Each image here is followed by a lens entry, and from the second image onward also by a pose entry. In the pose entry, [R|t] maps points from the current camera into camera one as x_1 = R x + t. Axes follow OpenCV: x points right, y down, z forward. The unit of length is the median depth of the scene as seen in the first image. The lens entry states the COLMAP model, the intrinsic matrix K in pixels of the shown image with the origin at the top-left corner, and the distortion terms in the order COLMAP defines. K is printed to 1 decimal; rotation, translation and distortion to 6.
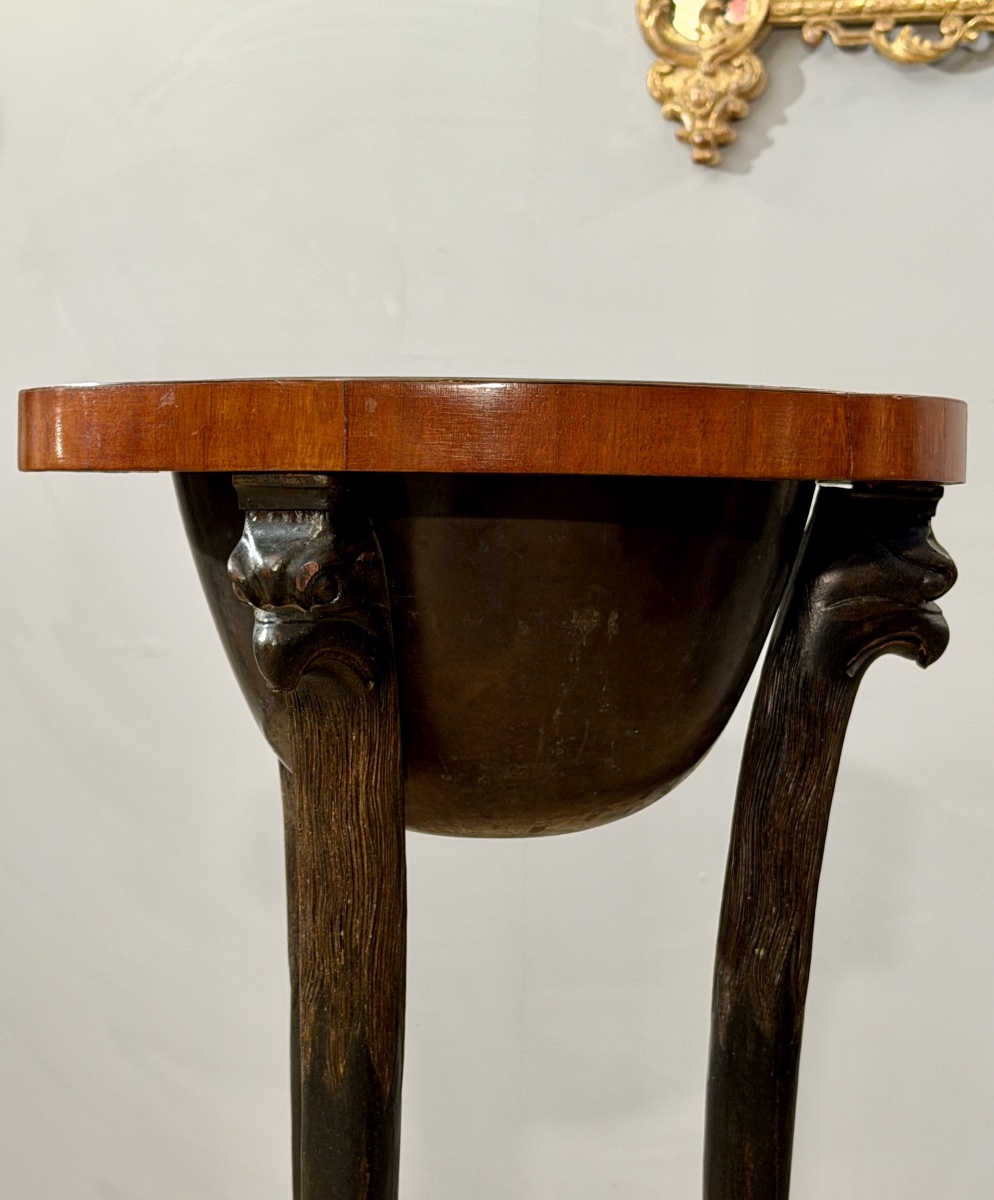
lens RADIAL K [[2829.0, 0, 497.5], [0, 2829.0, 683.2], [0, 0, 1]] dist [0.071863, 0.581477]
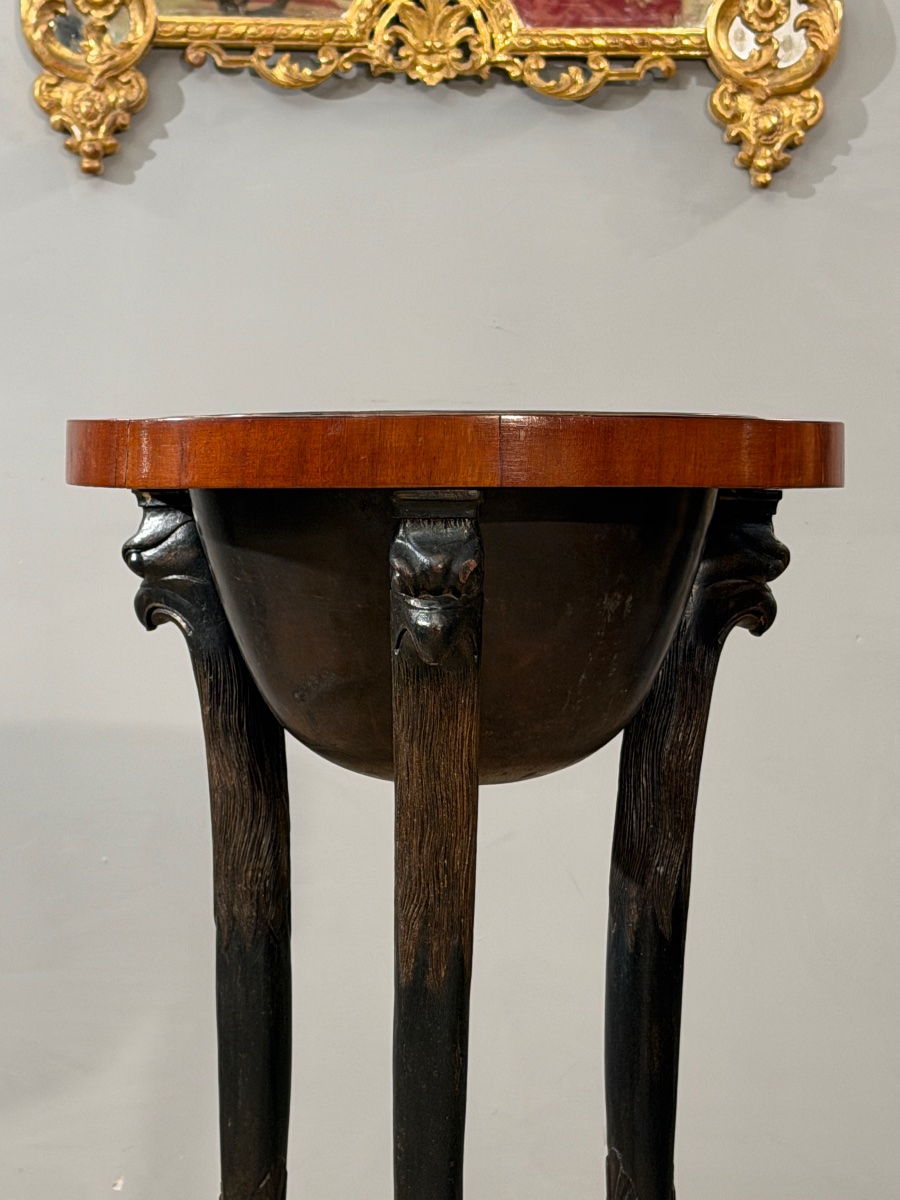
lens RADIAL K [[3123.0, 0, 423.0], [0, 3123.0, 600.7], [0, 0, 1]] dist [0.134170, -0.312706]
pose [[0.934670, -0.024704, 0.354658, -0.230709], [0.034137, 0.999210, -0.020366, 0.001115], [-0.353875, 0.031142, 0.934774, -0.113563]]
